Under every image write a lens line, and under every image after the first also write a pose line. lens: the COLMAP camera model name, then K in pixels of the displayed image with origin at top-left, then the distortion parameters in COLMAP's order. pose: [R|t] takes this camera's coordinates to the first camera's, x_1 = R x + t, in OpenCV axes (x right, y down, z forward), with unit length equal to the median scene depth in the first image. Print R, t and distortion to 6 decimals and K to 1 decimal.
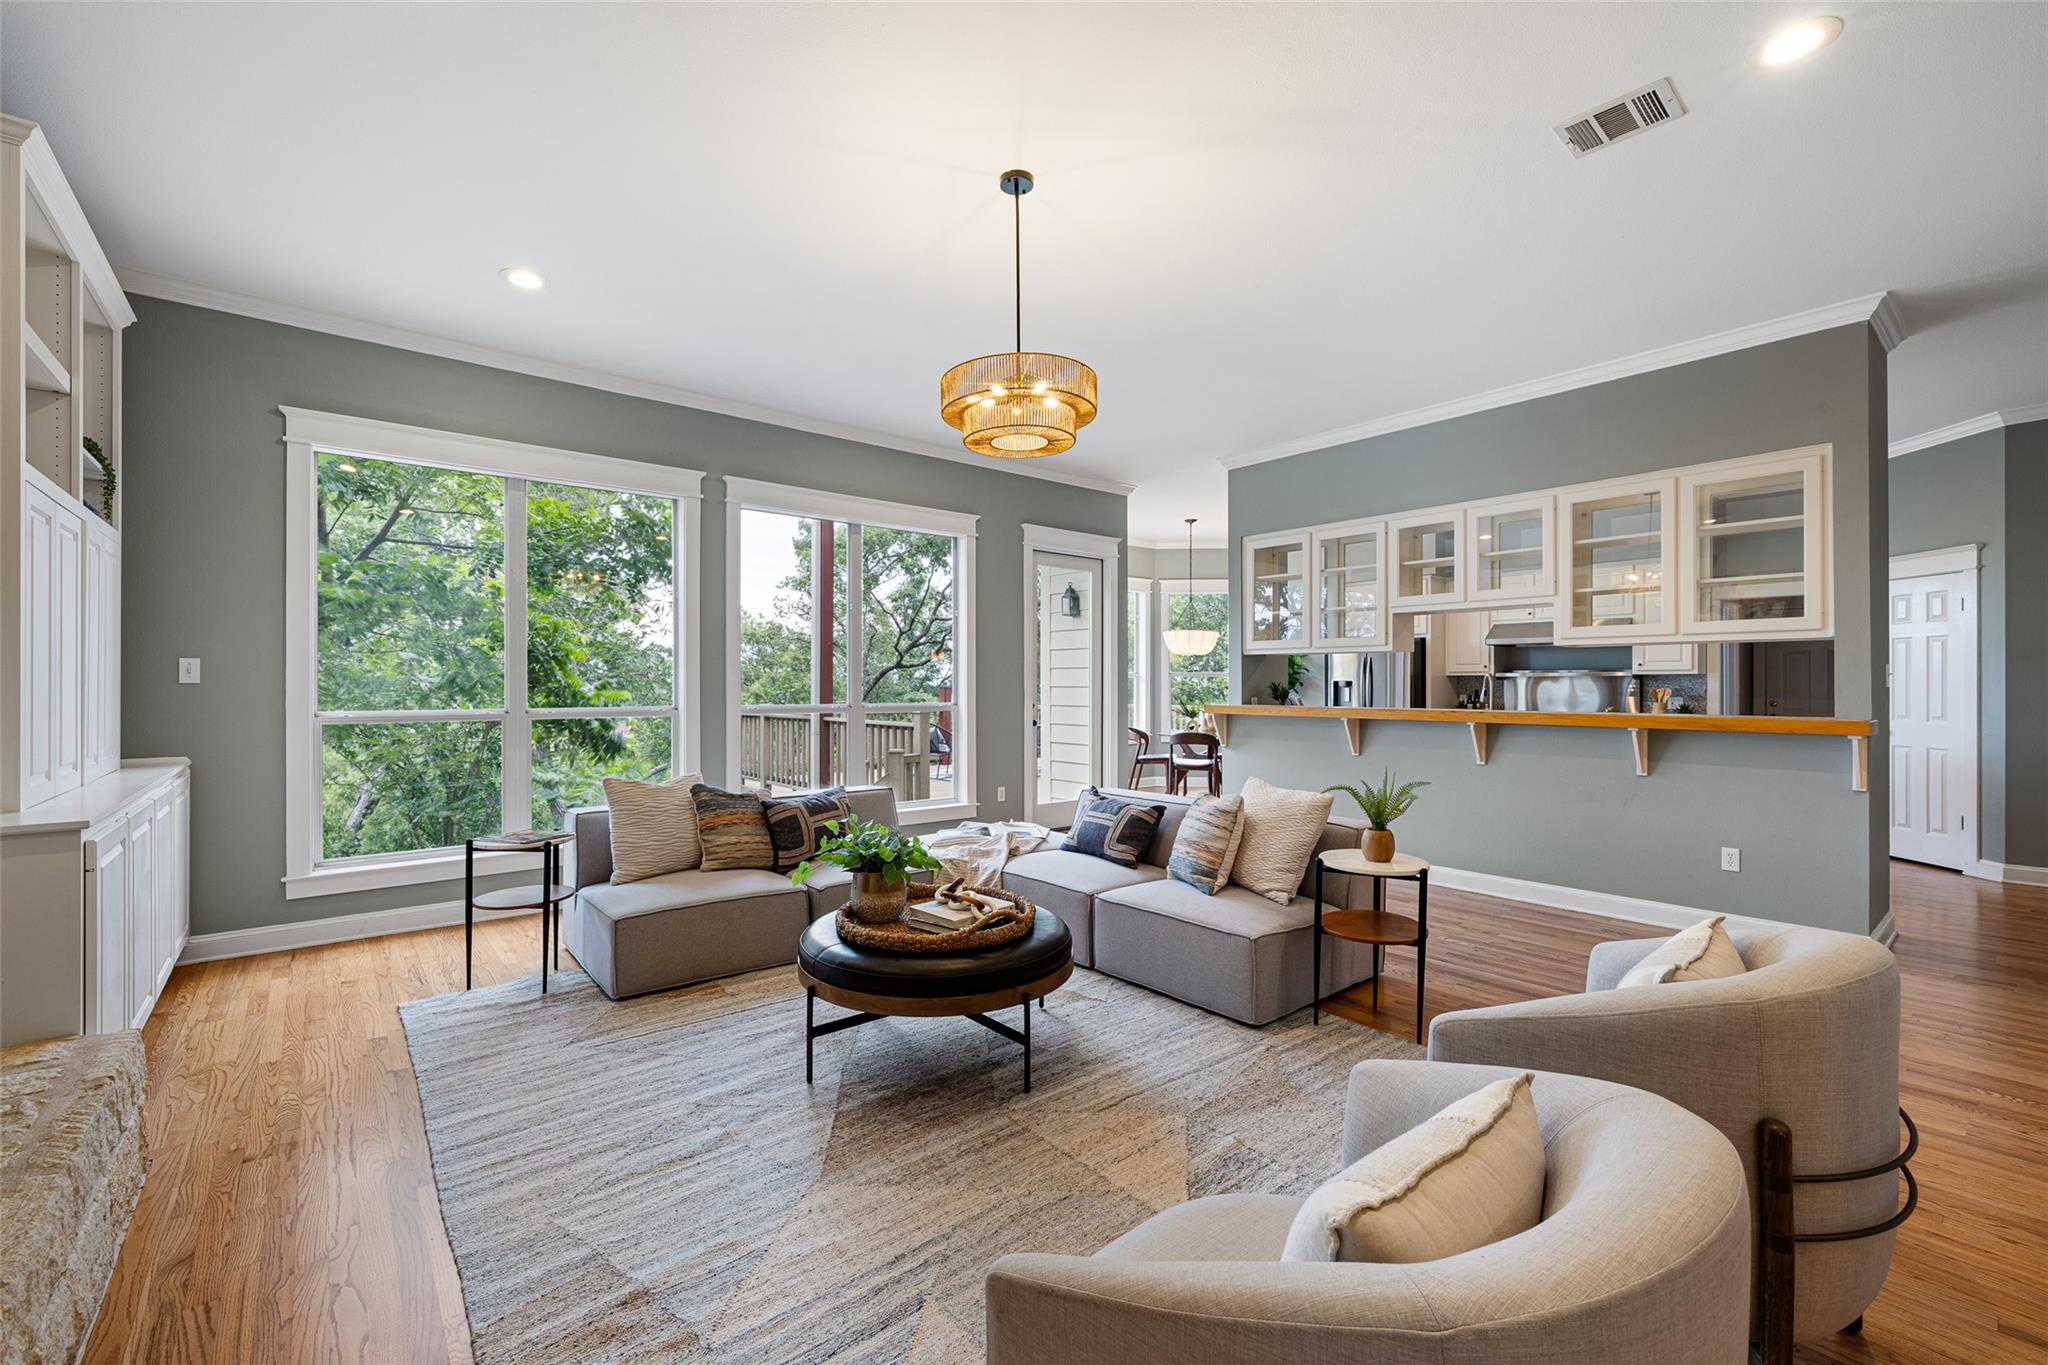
lens RADIAL K [[871.7, 0, 1020.9], [0, 871.7, 681.6], [0, 0, 1]] dist [0.005510, 0.000176]
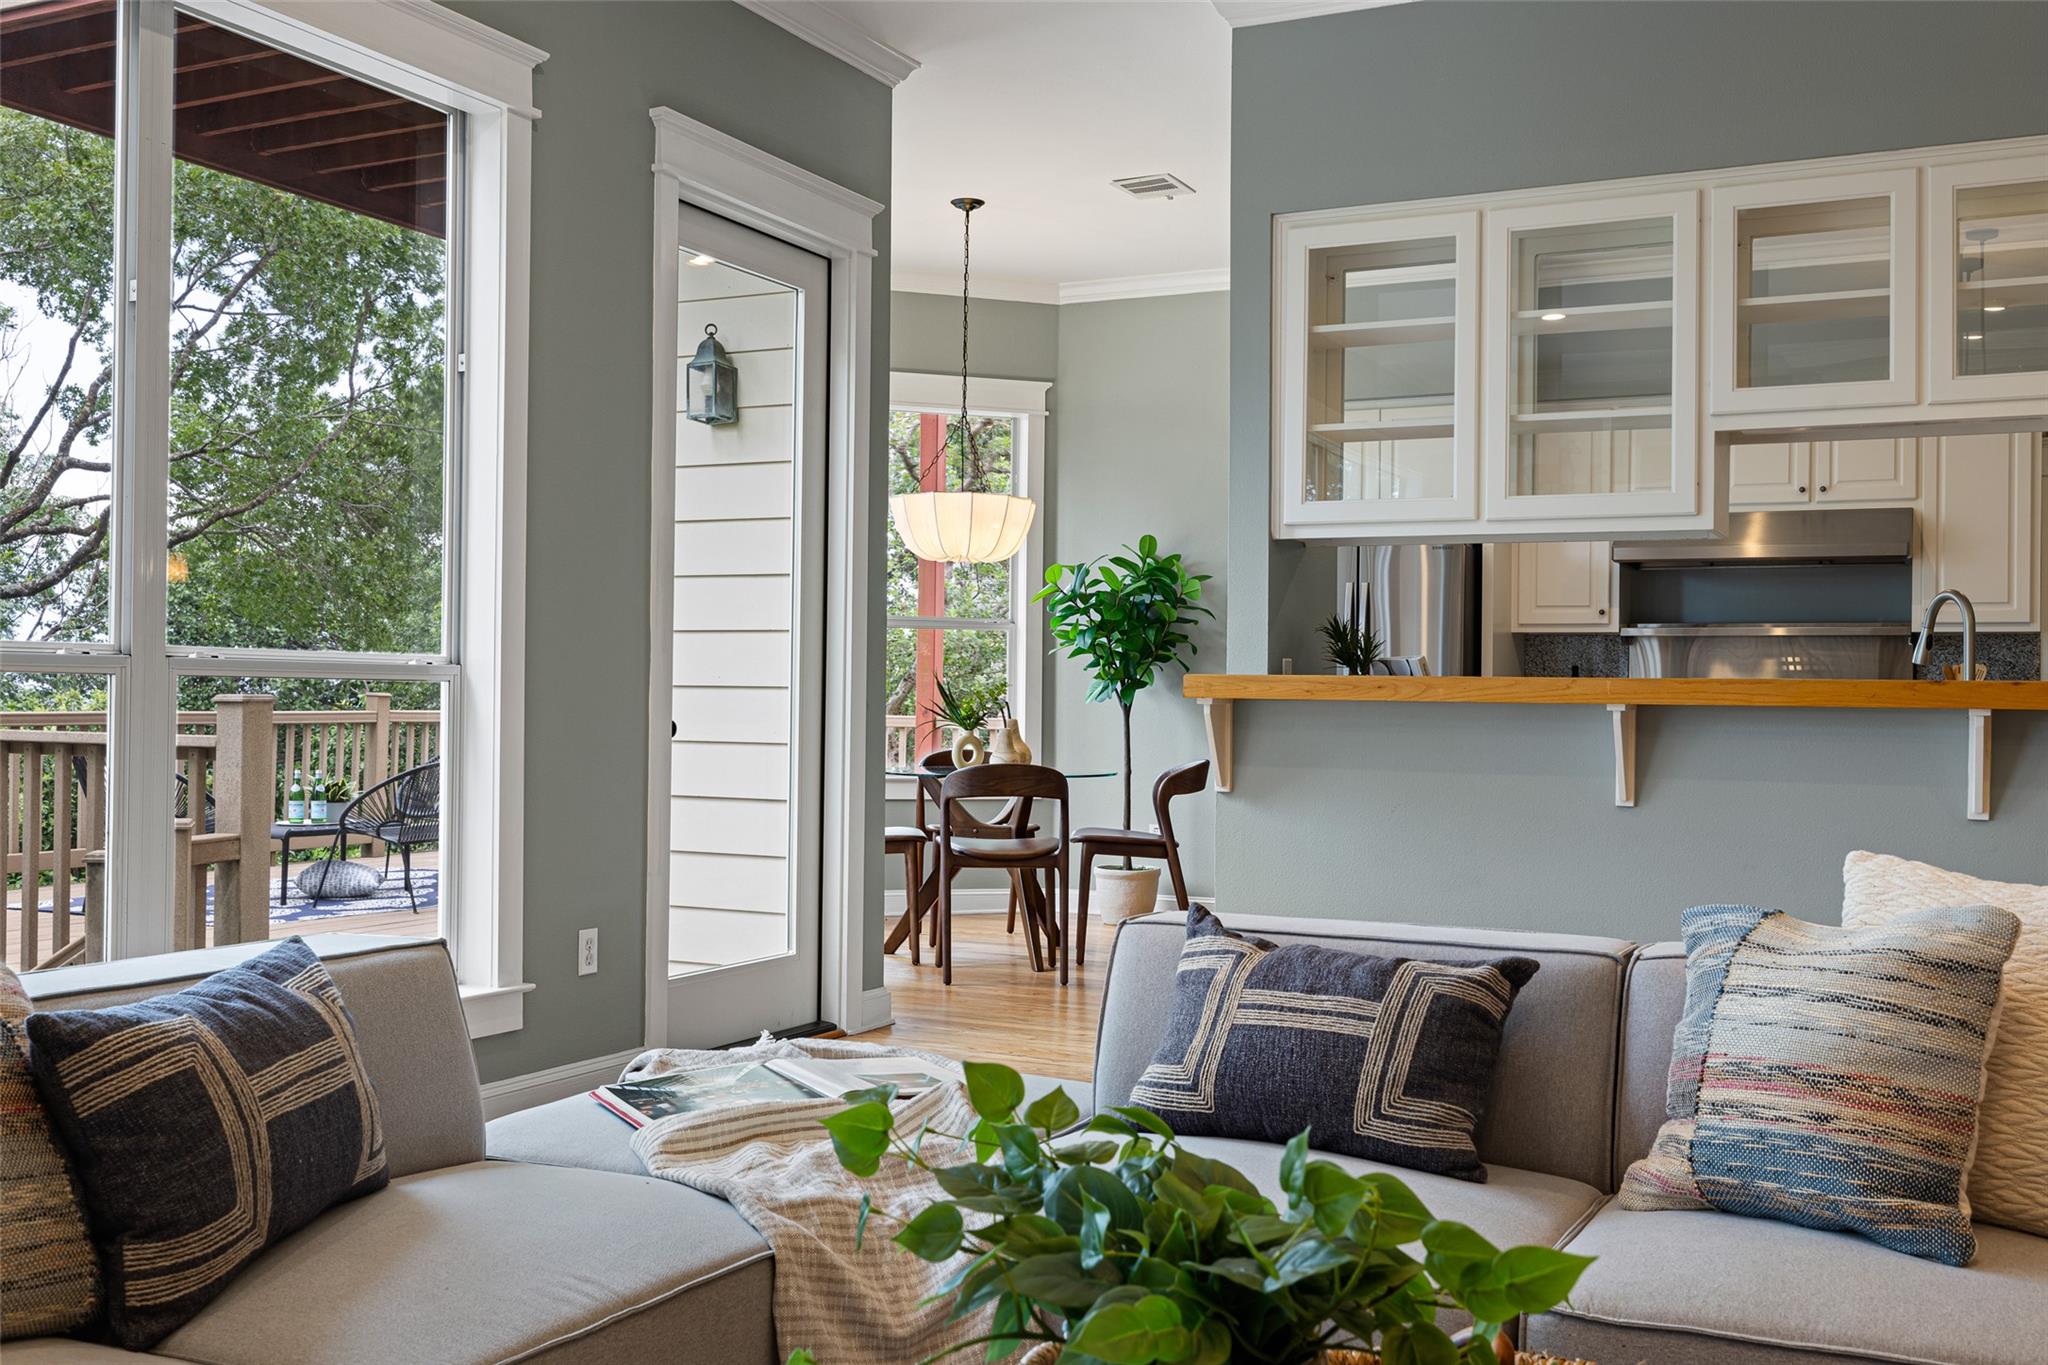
lens RADIAL K [[1980.8, 0, 1024.8], [0, 1980.8, 679.4], [0, 0, 1]] dist [0.001450, 0.000000]
pose [[0.913487, 0.013402, 0.406647, -0.175255], [-0.012347, 0.999910, -0.005219, 0.033689], [-0.406680, -0.000253, 0.913571, 0.289973]]
